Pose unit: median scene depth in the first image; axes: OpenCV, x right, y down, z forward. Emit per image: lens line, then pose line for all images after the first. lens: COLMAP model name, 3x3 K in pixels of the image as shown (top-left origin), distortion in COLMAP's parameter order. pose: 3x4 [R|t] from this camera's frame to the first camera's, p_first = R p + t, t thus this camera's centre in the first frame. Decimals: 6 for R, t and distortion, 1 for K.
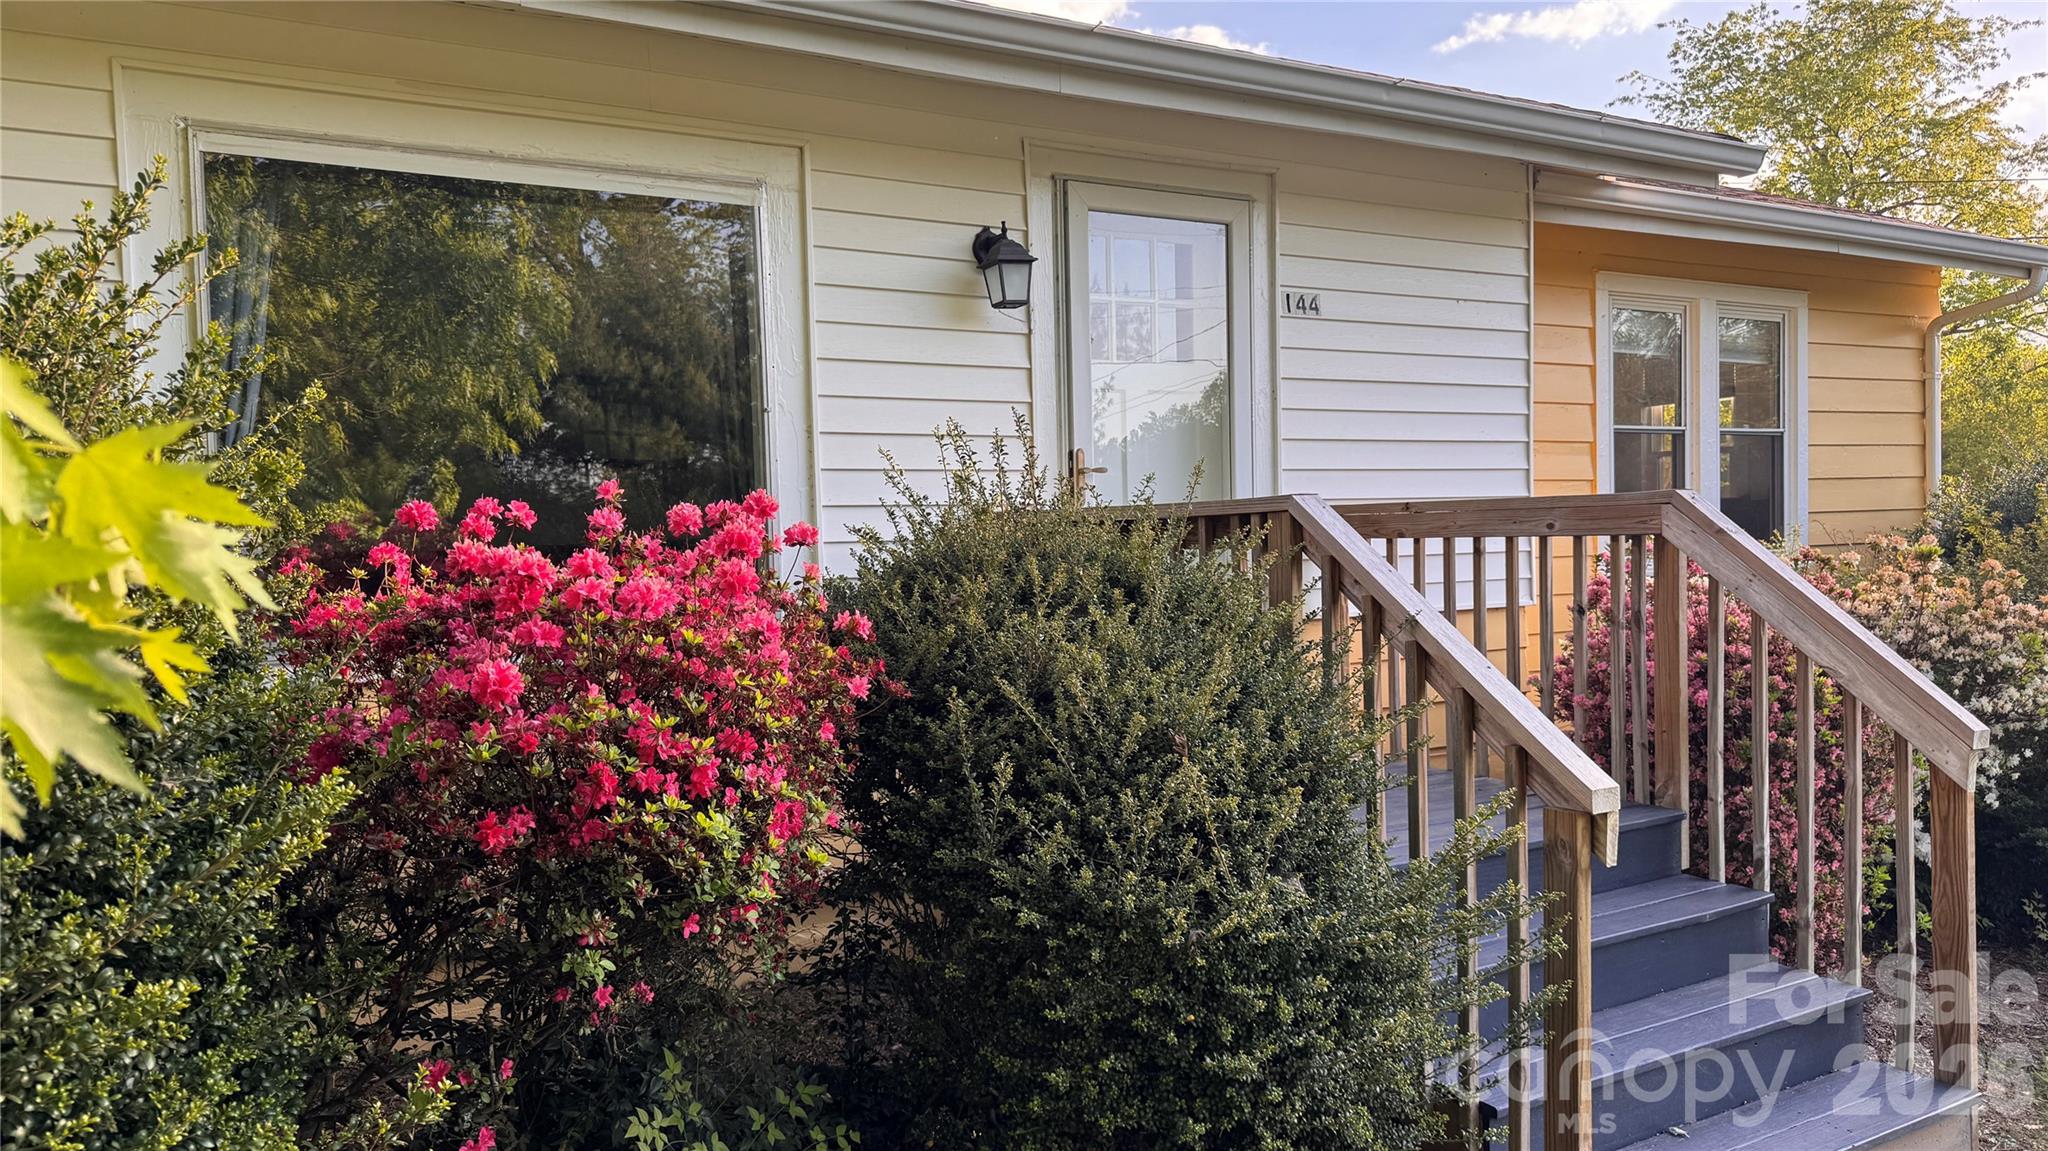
lens RADIAL K [[1439.5, 0, 1024.0], [0, 1439.5, 575.5], [0, 0, 1]] dist [0.026505, -0.002006]
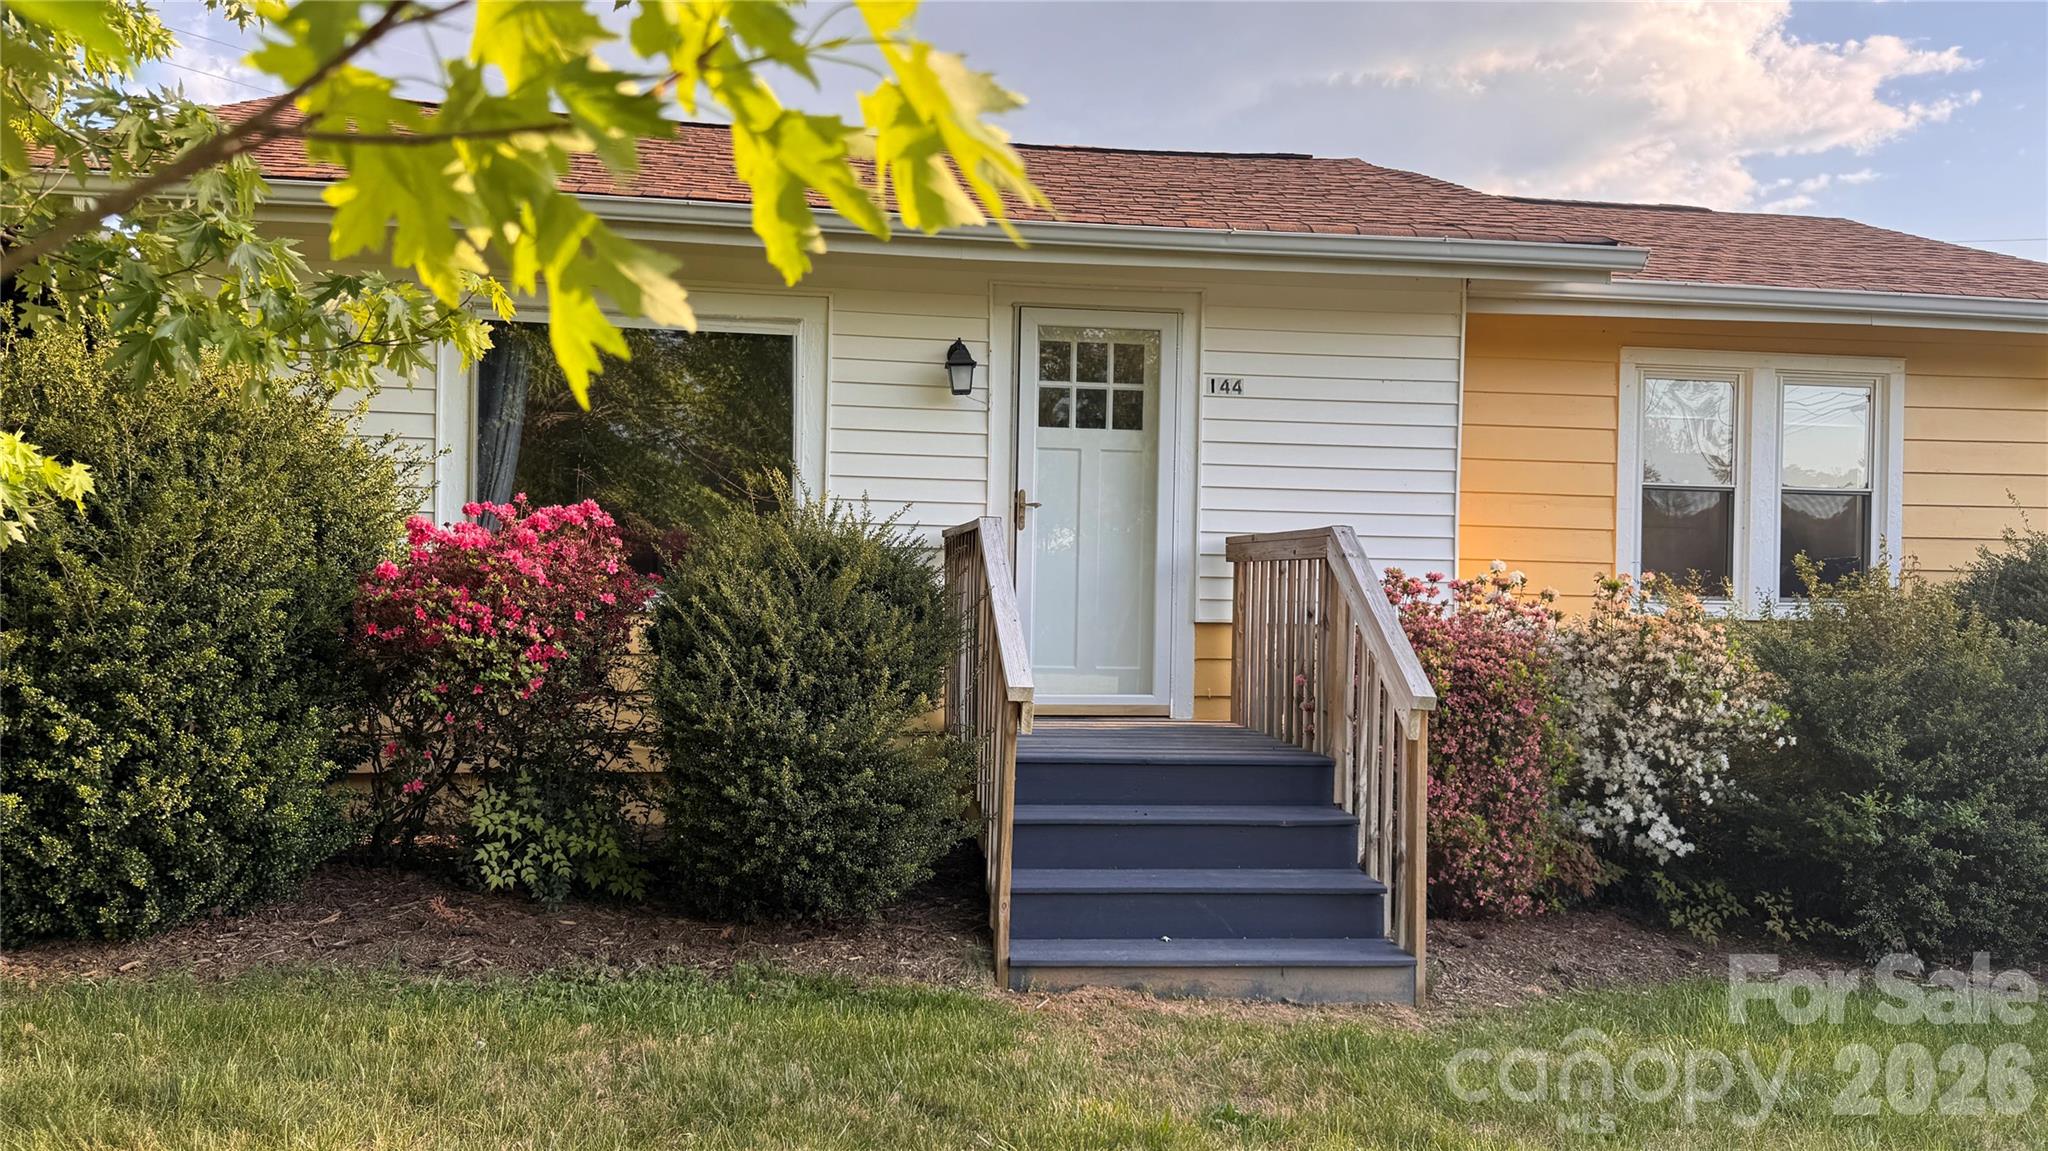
lens RADIAL K [[1439.5, 0, 1024.0], [0, 1439.5, 575.5], [0, 0, 1]] dist [0.026505, -0.002006]
pose [[0.915411, 0.040664, -0.400461, 0.568982], [-0.055725, 0.998107, -0.026030, 0.031928], [0.398644, 0.046144, 0.915944, -0.289648]]
